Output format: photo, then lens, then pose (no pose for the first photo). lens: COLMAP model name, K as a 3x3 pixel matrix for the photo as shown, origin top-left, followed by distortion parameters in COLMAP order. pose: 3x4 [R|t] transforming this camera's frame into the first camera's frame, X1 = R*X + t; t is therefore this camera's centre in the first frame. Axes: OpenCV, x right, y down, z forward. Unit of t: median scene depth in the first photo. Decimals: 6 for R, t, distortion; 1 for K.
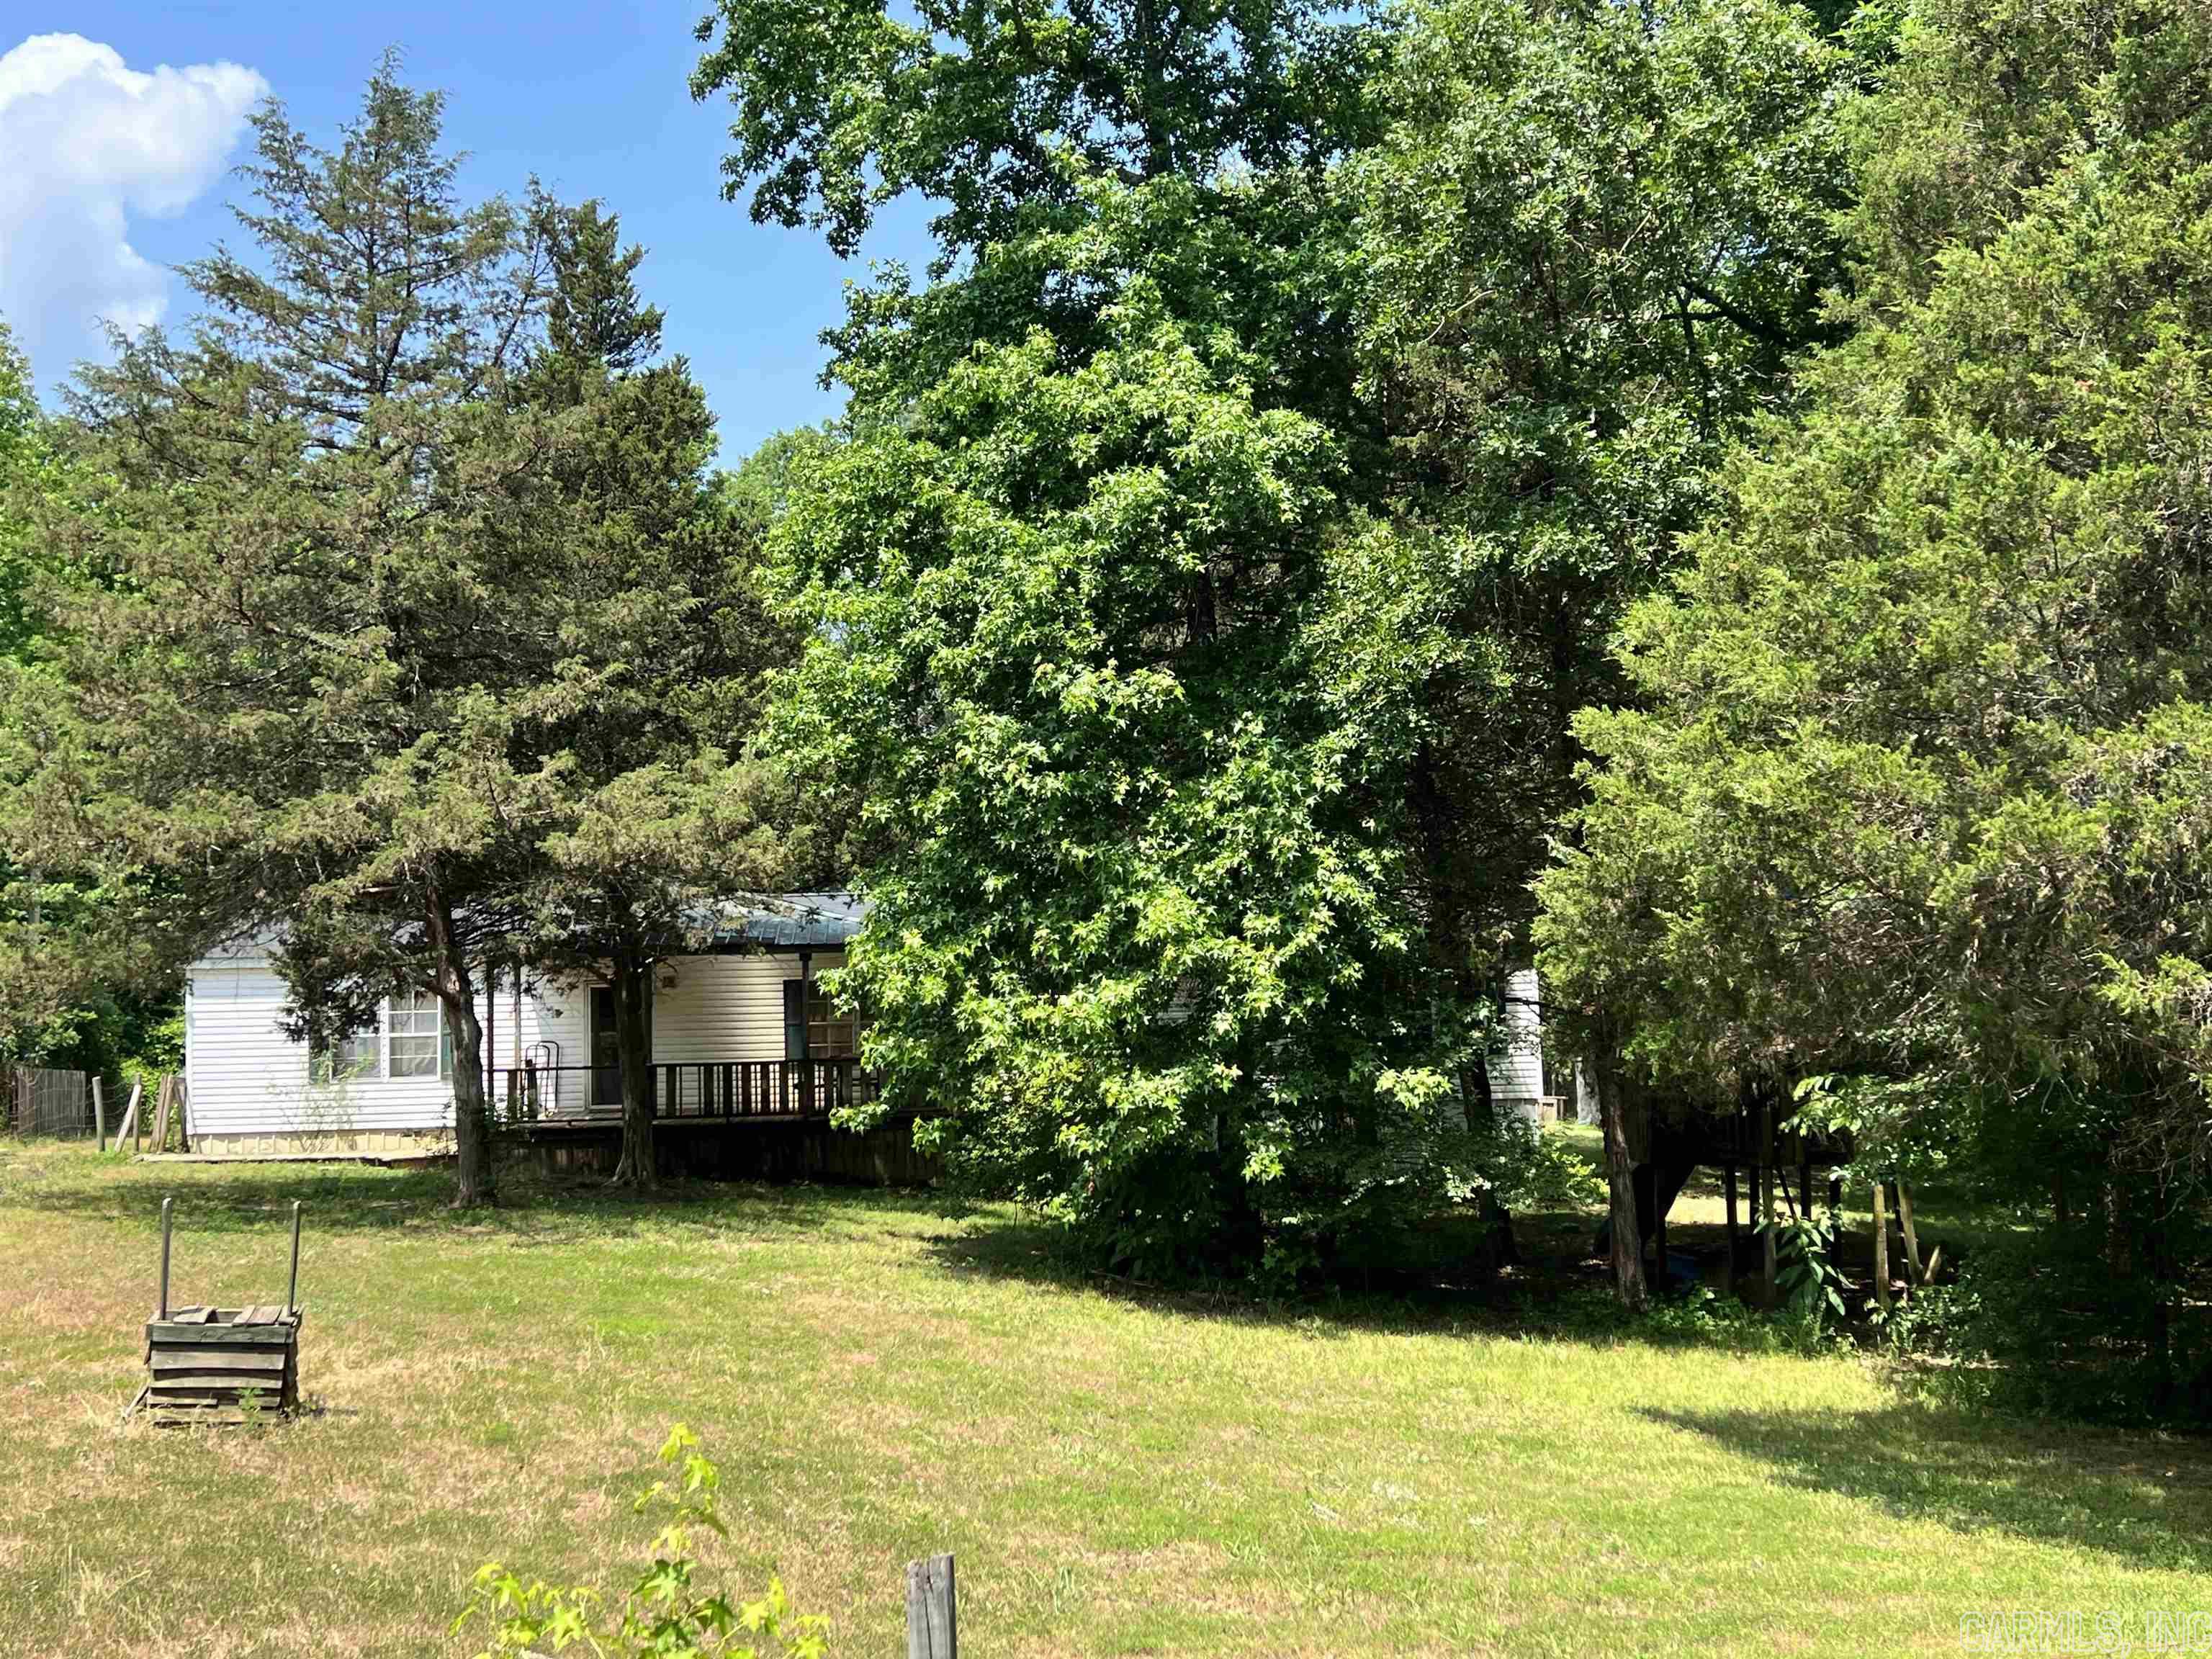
lens RADIAL K [[2463.2, 0, 1092.7], [0, 2463.2, 832.1], [0, 0, 1]] dist [0.264051, -0.720816]
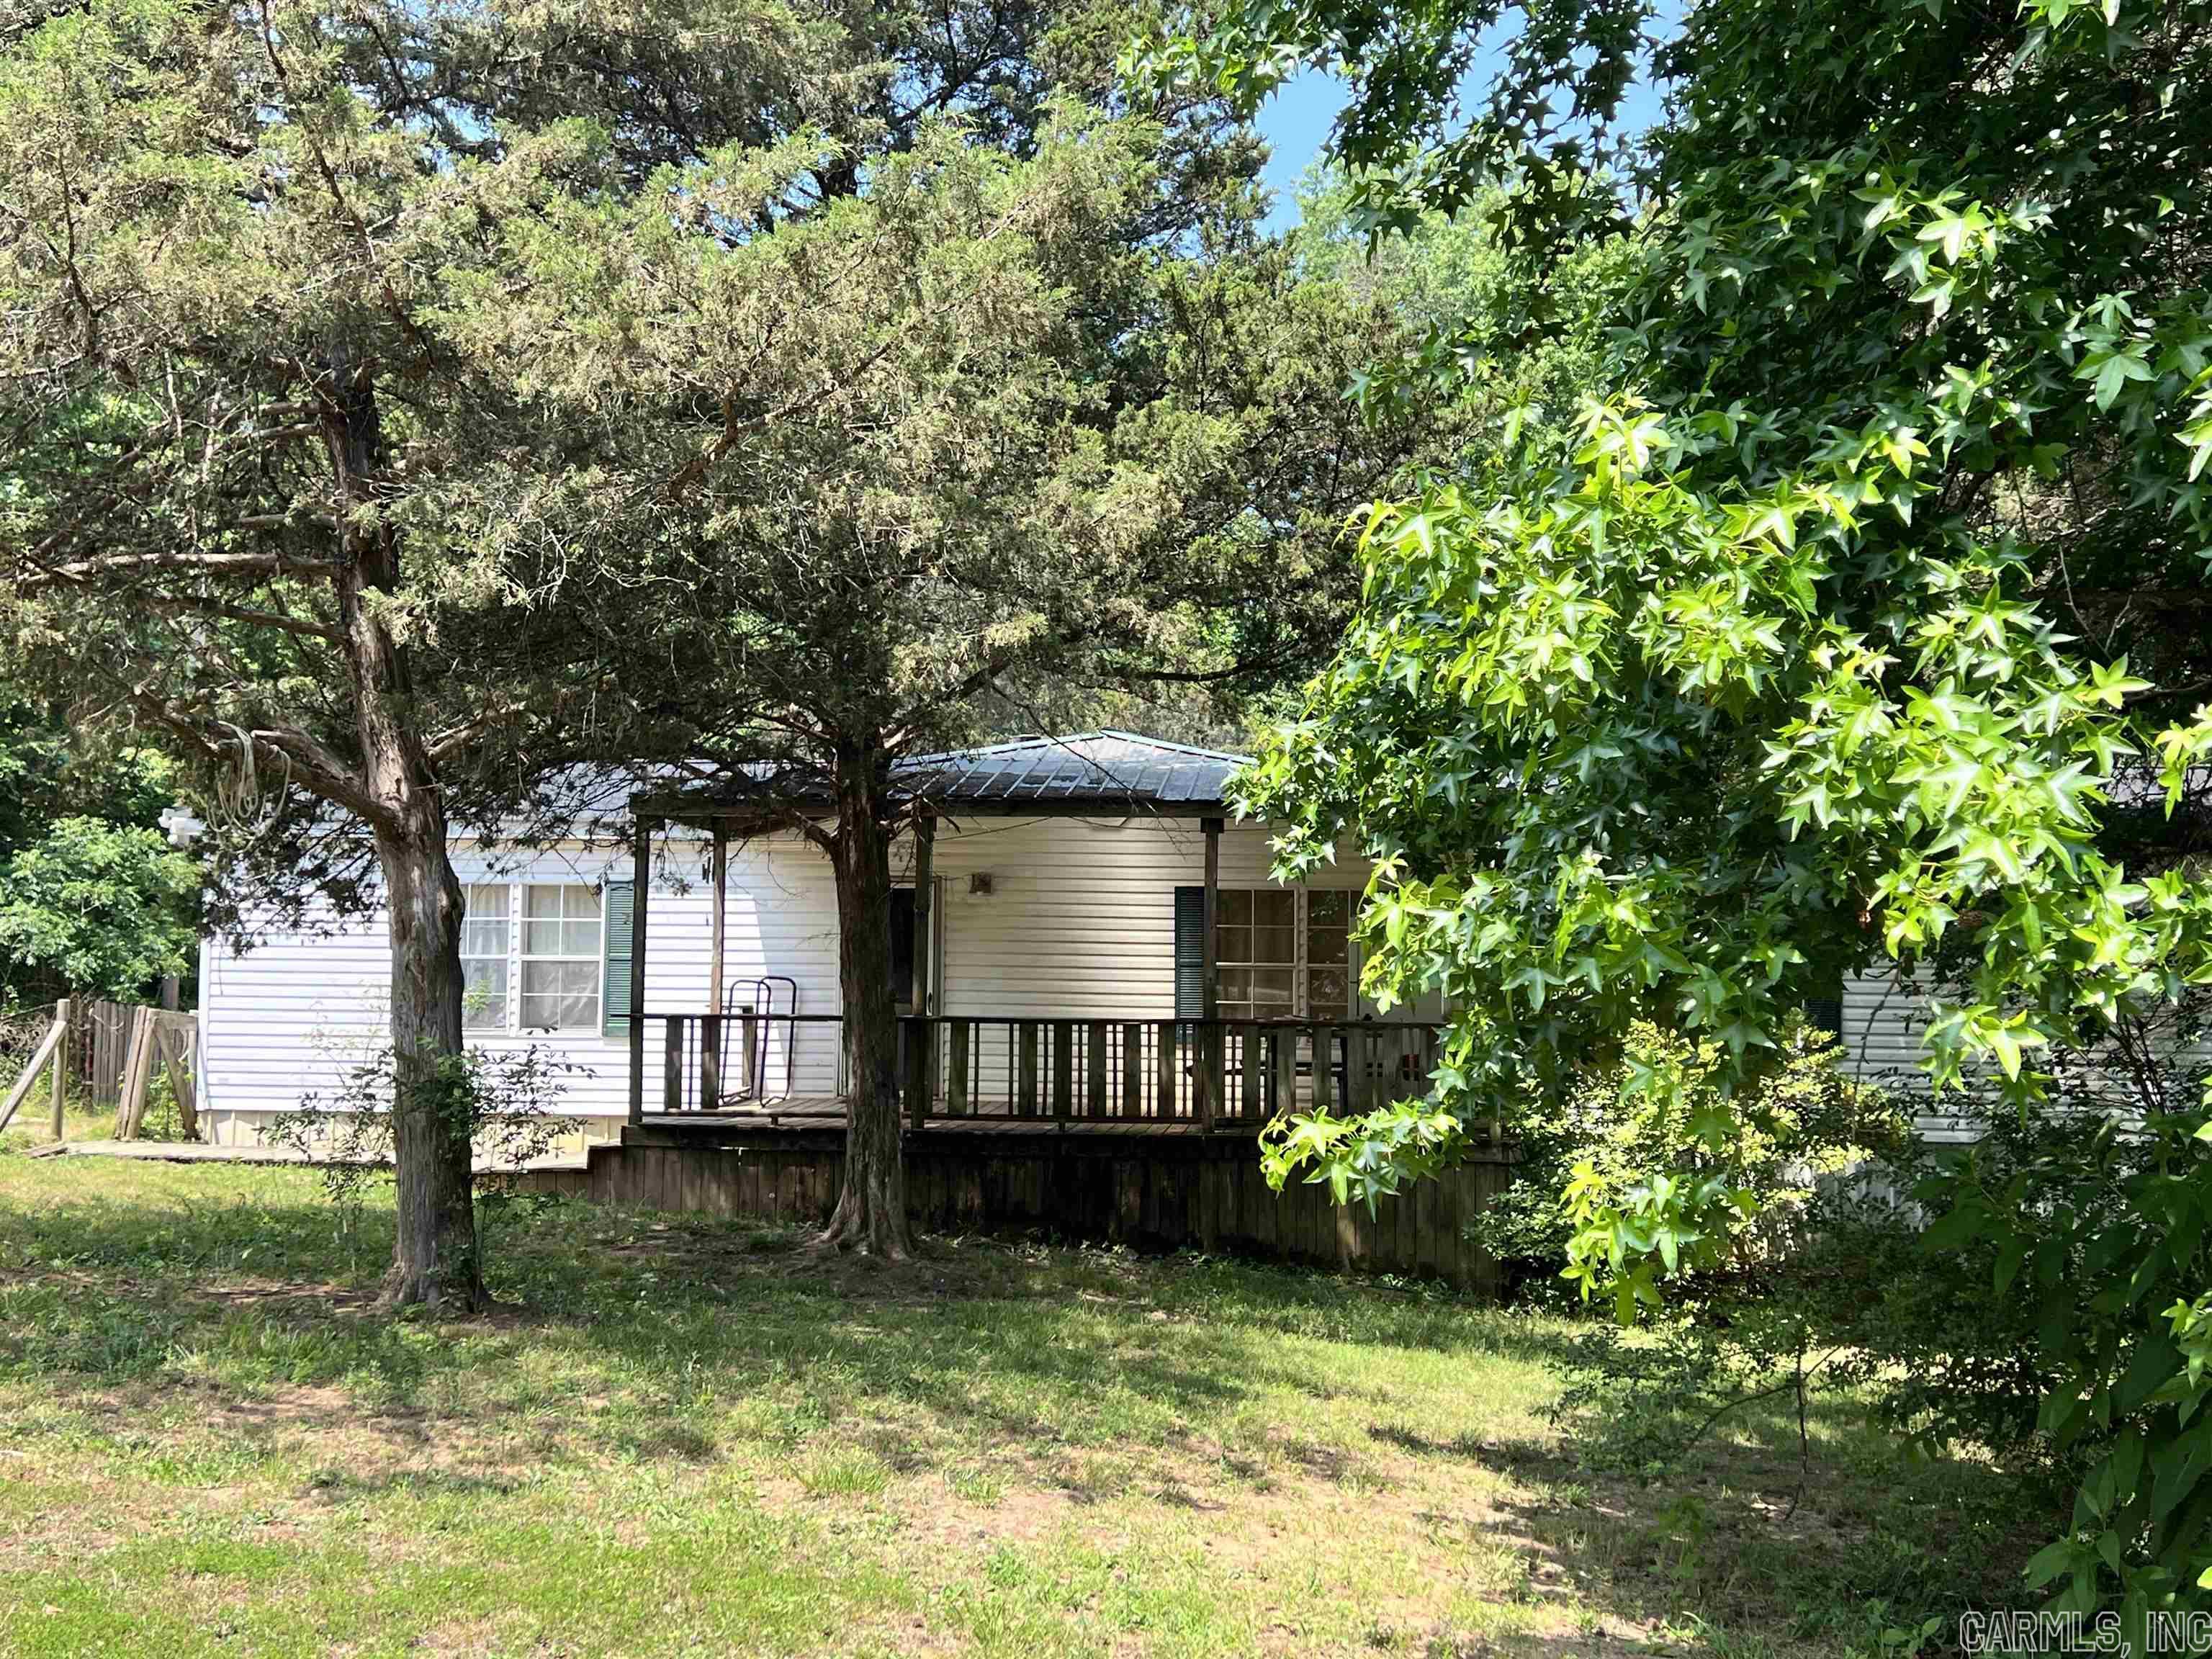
lens RADIAL K [[2479.0, 0, 1108.4], [0, 2479.0, 950.8], [0, 0, 1]] dist [0.253113, -0.694285]
pose [[0.986271, 0.031127, -0.162175, -0.082115], [-0.023988, 0.998663, 0.045797, 0.084154], [0.163384, -0.041278, 0.985699, 0.755370]]
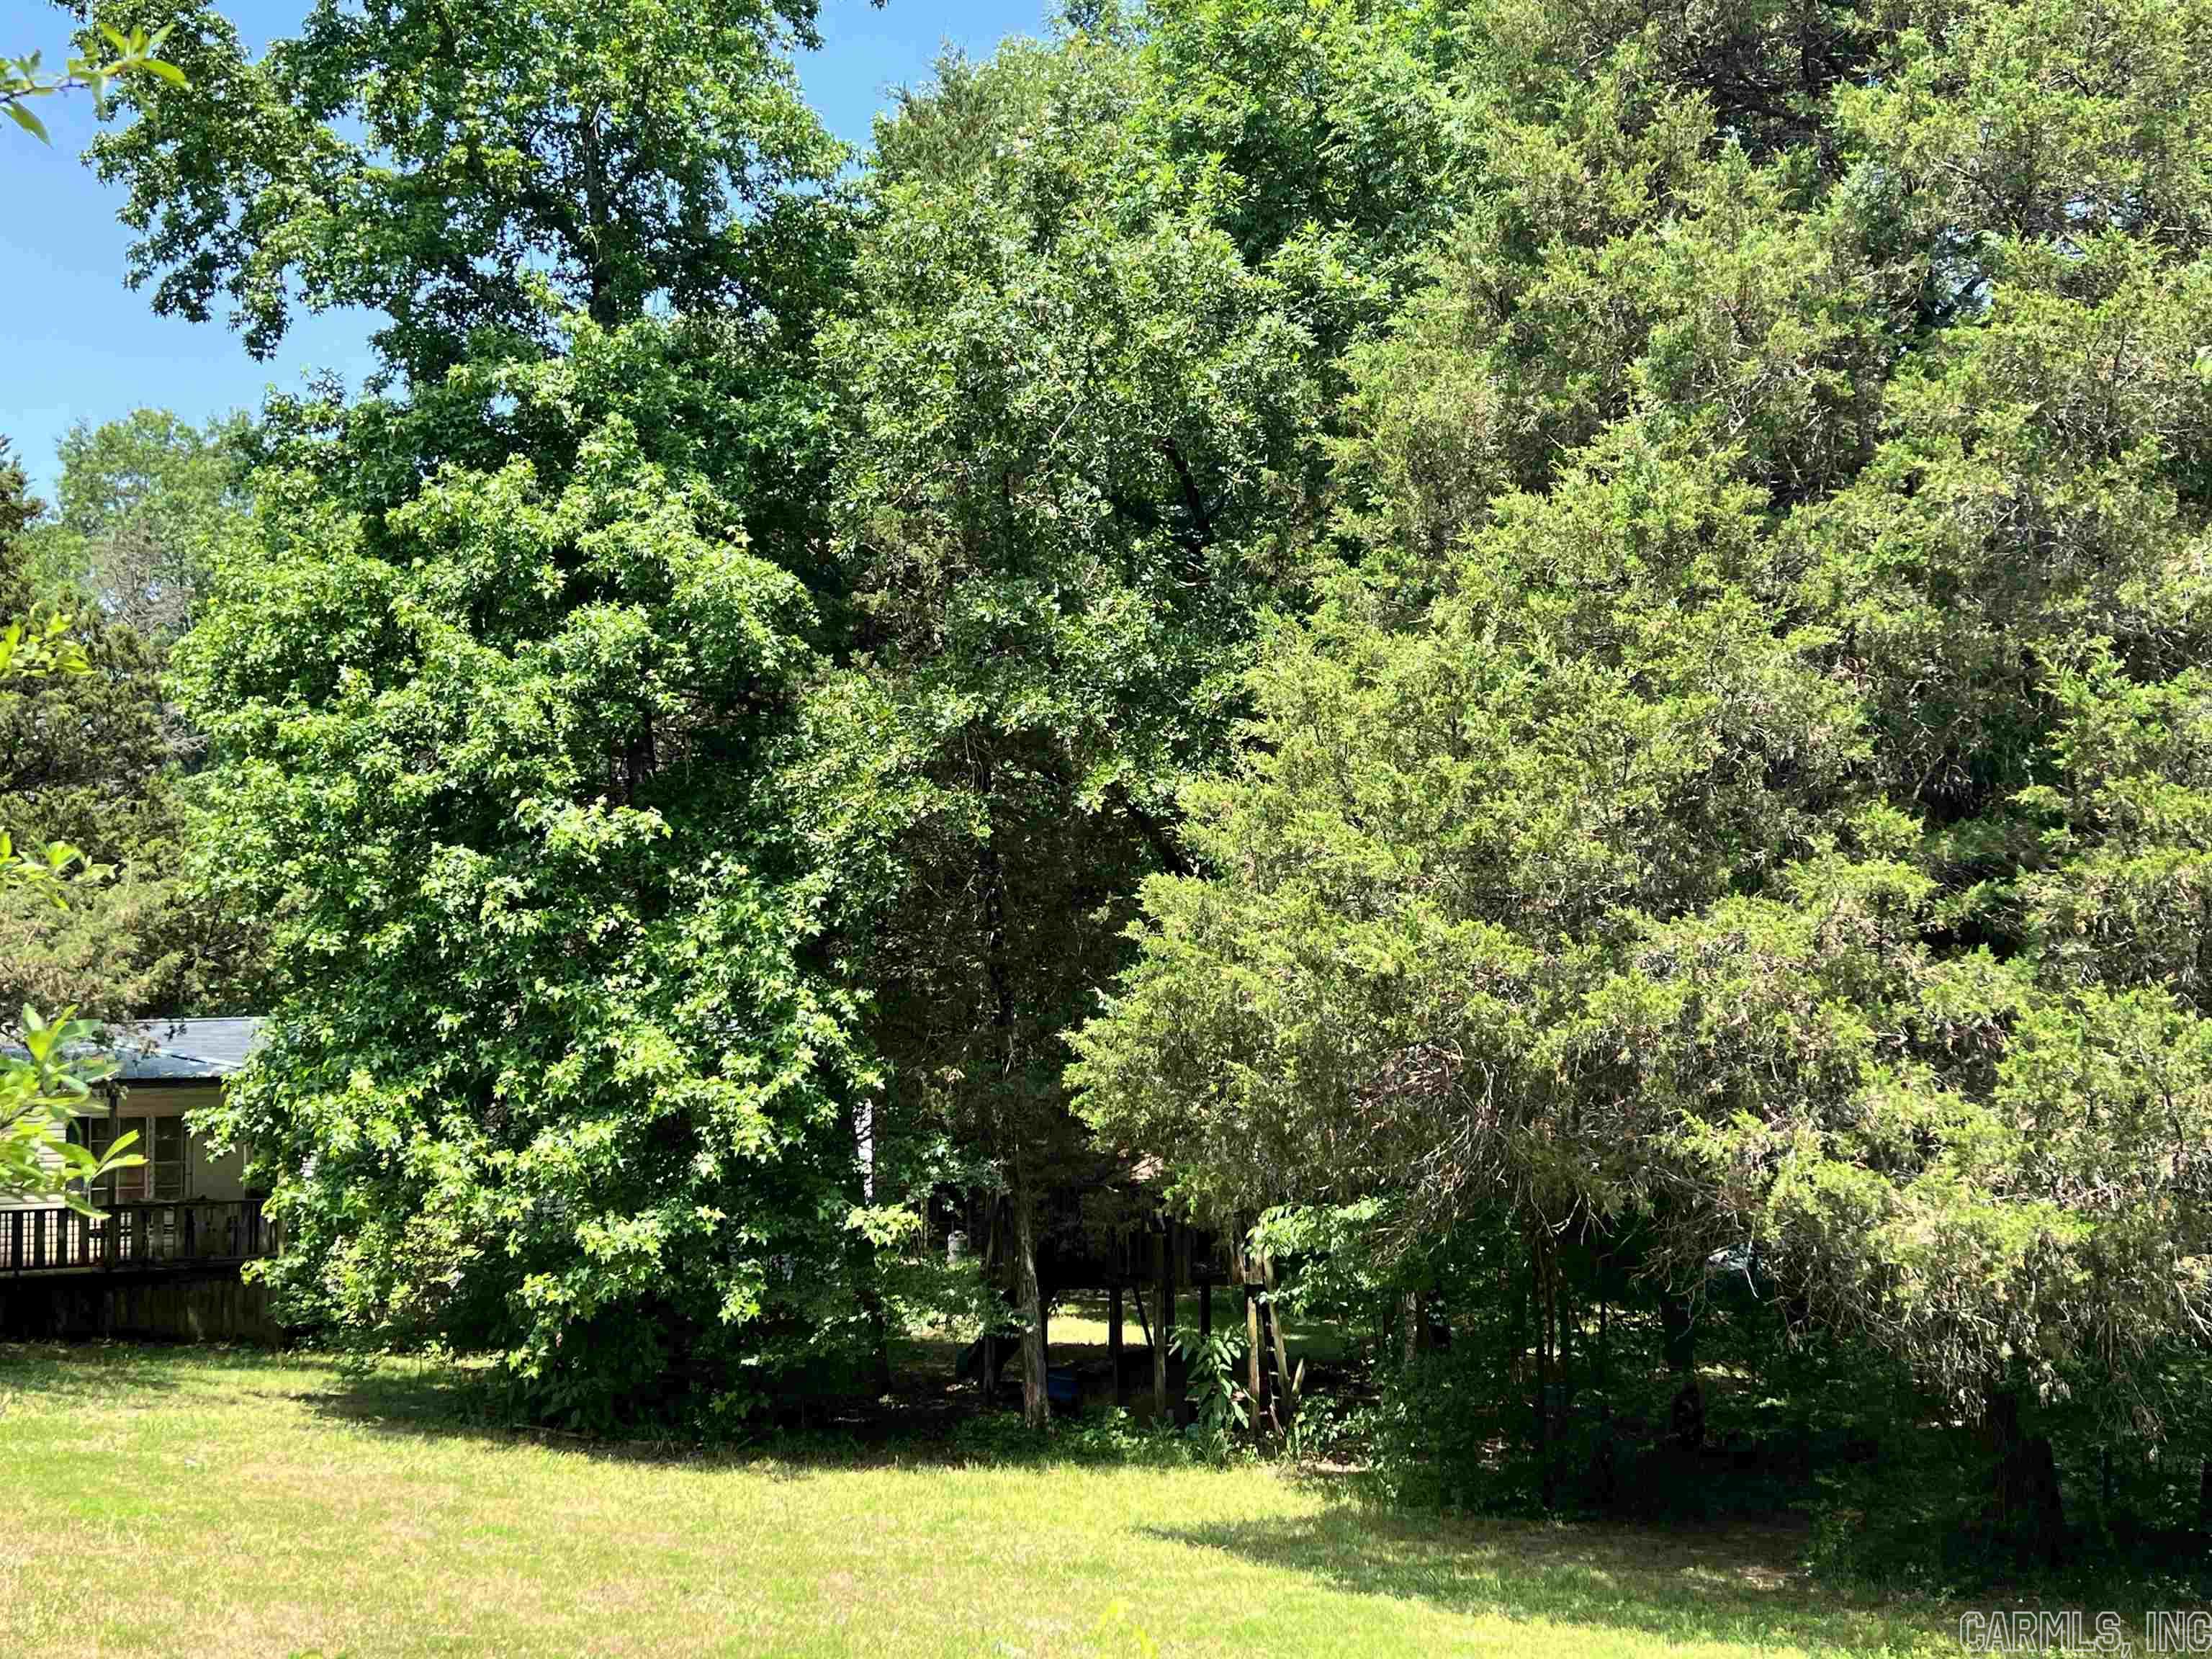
lens RADIAL K [[2463.2, 0, 1092.7], [0, 2463.2, 832.1], [0, 0, 1]] dist [0.264051, -0.720816]
pose [[0.945820, 0.034709, 0.322830, -0.123067], [-0.019240, 0.998514, -0.050984, -0.008305], [-0.324120, 0.042010, 0.945083, -0.005950]]
